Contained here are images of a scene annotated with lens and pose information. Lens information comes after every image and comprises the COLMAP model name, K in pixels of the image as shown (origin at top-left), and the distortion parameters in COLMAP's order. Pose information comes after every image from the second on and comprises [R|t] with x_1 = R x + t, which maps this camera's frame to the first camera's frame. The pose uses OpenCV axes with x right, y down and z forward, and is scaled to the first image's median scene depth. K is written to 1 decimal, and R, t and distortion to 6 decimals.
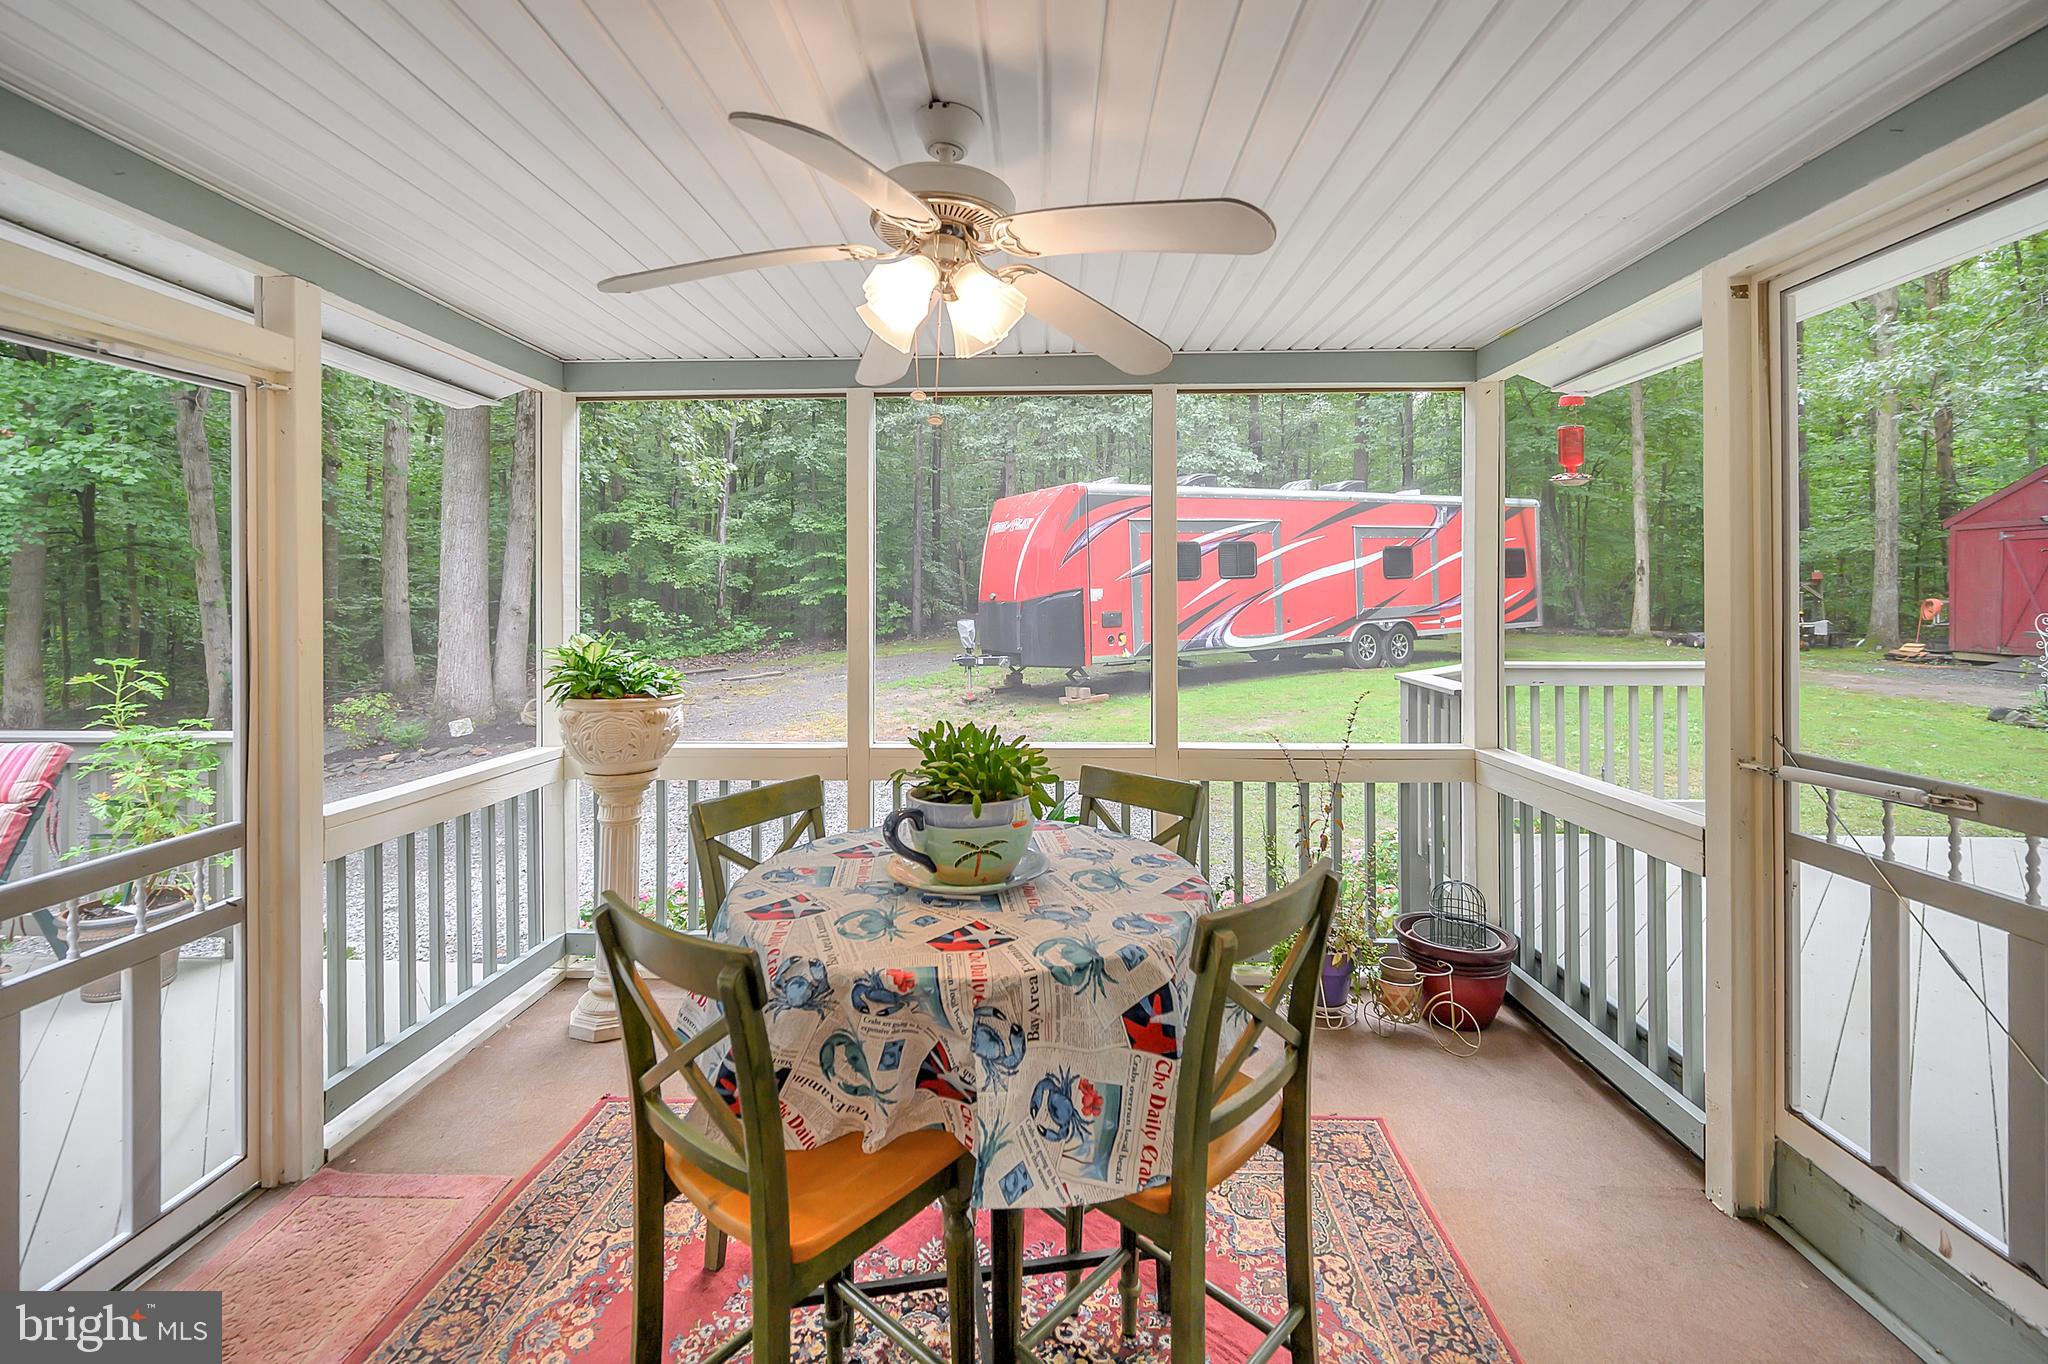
lens RADIAL K [[851.8, 0, 1020.6], [0, 851.8, 594.8], [0, 0, 1]] dist [0.000644, -0.000198]
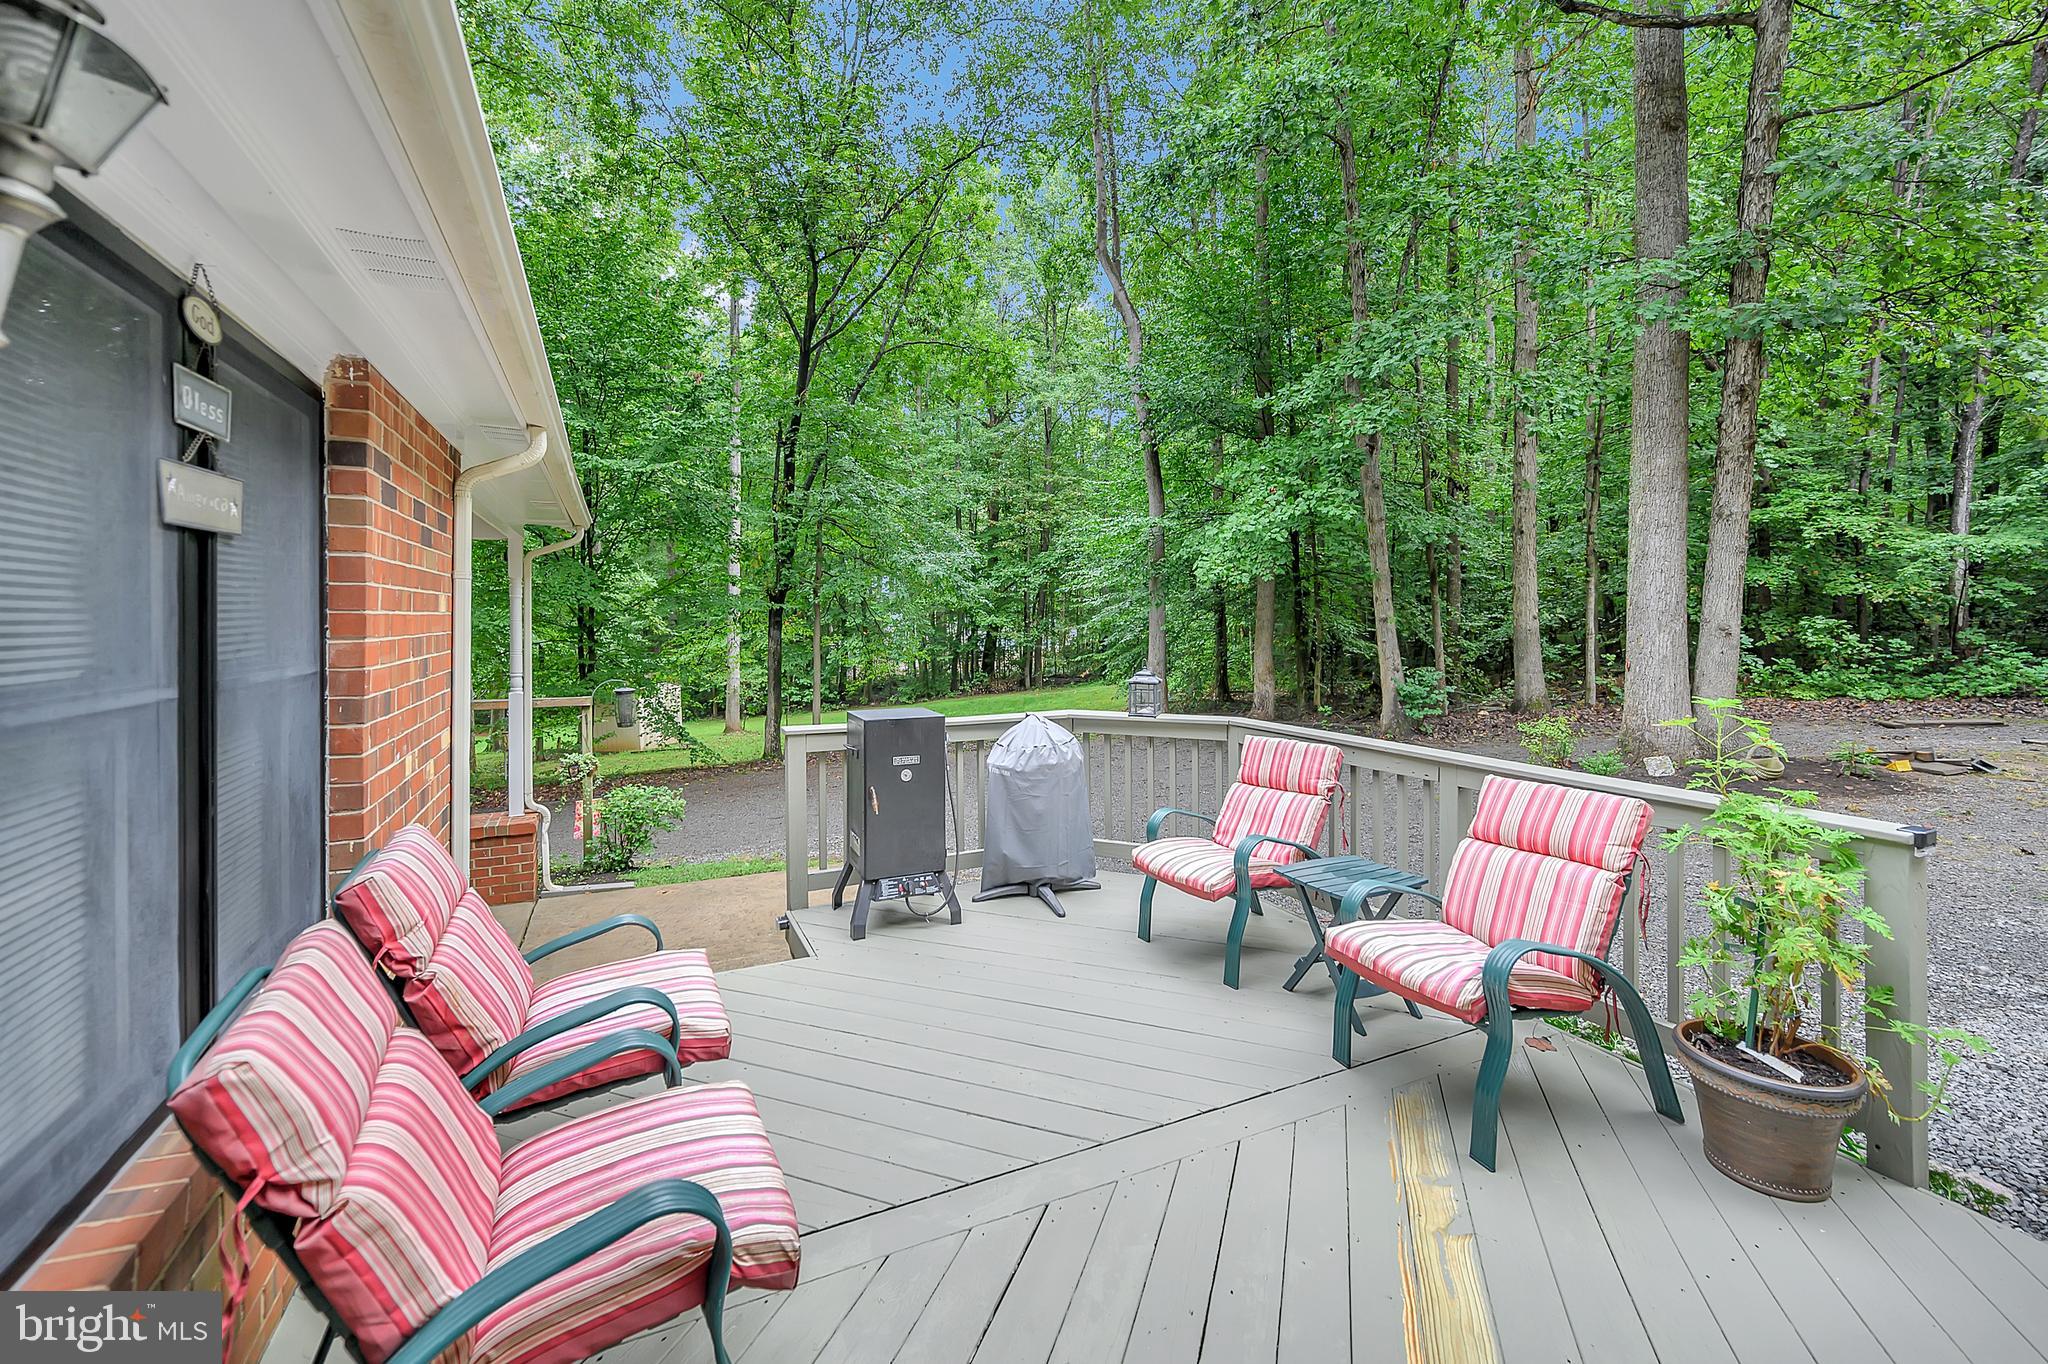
lens RADIAL K [[837.2, 0, 1025.5], [0, 837.2, 617.5], [0, 0, 1]] dist [0.001300, 0.000142]
pose [[0.470295, 0.004150, -0.882499, -0.201280], [0.001720, 0.999983, 0.005619, 0.000695], [0.882508, -0.004161, 0.470280, 0.040478]]
